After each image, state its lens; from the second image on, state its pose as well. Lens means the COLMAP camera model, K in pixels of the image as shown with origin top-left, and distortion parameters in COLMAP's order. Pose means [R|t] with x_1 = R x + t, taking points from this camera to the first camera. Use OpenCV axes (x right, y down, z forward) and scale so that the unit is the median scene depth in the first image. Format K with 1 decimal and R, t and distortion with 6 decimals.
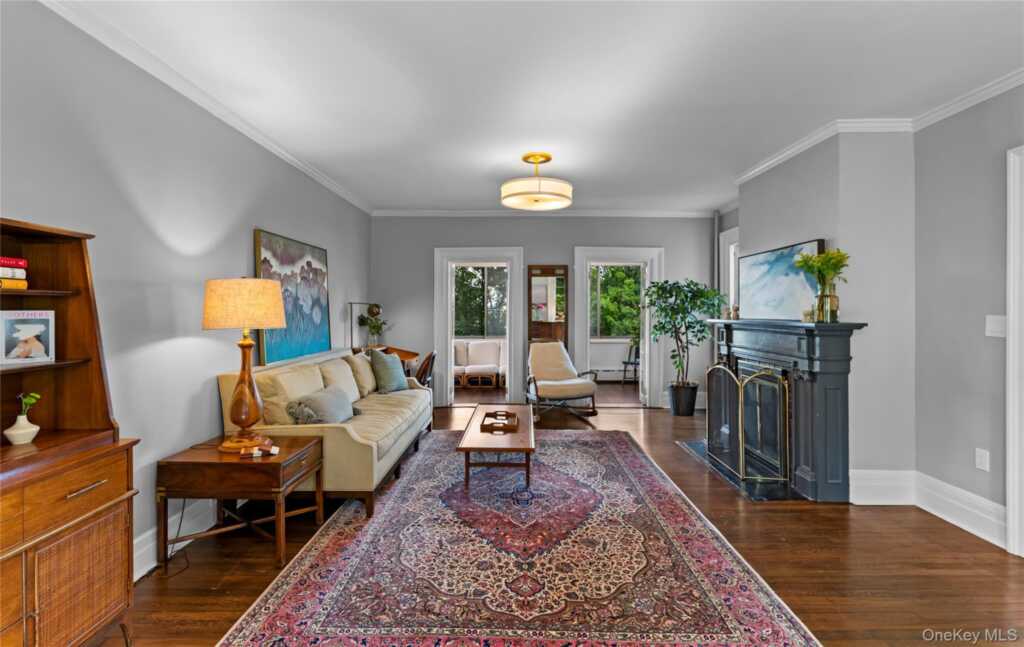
lens RADIAL K [[472.3, 0, 510.0], [0, 472.3, 312.7], [0, 0, 1]] dist [-0.000850, -0.000256]
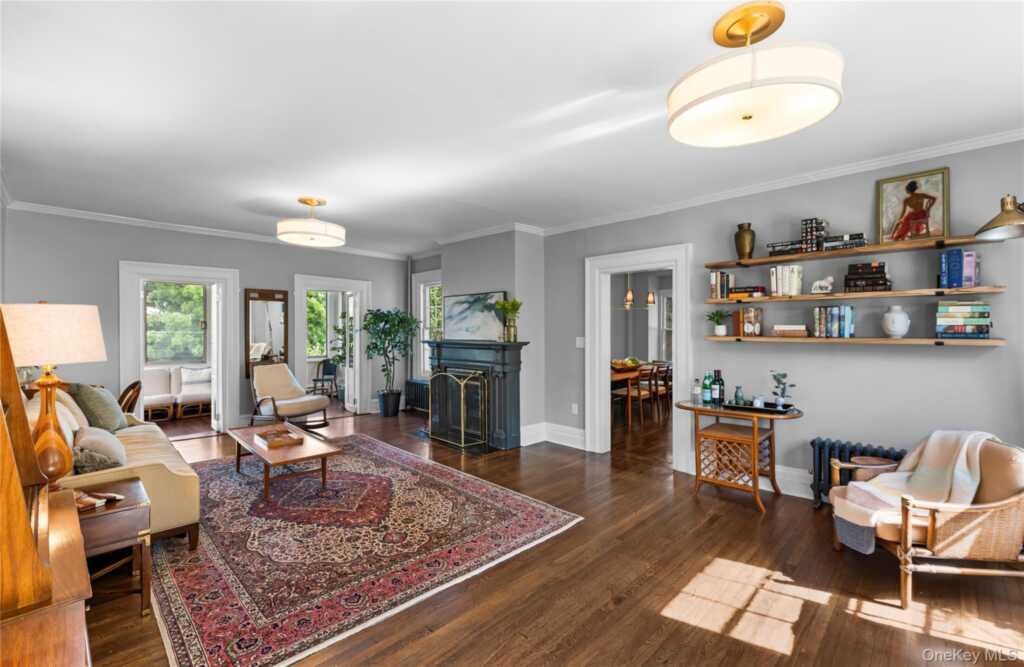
lens RADIAL K [[441.7, 0, 512.0], [0, 441.7, 333.5], [0, 0, 1]] dist [-0.002188, -0.000271]
pose [[0.698921, -0.005779, 0.715175, -0.457997], [0.002509, 0.999981, 0.005629, -0.018141], [-0.715194, -0.002140, 0.698923, -0.104527]]
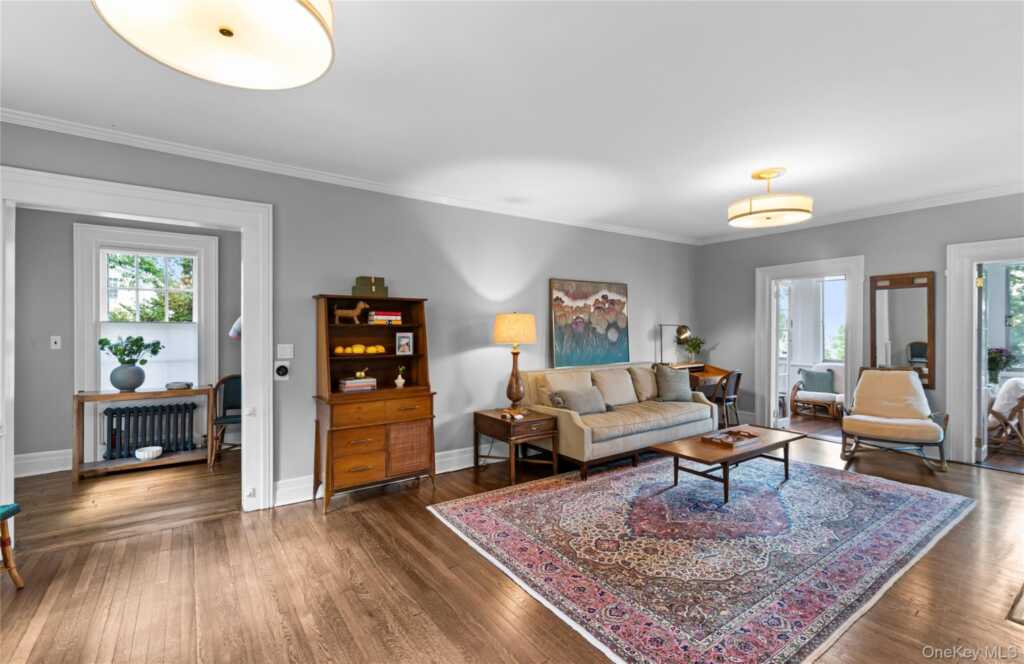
lens RADIAL K [[458.4, 0, 512.0], [0, 458.4, 332.0], [0, 0, 1]] dist [0.002527, 0.000163]
pose [[0.581345, 0.001278, -0.813656, 0.640235], [-0.001427, 0.999999, 0.000551, -0.005182], [0.813656, 0.000841, 0.581347, 0.038233]]
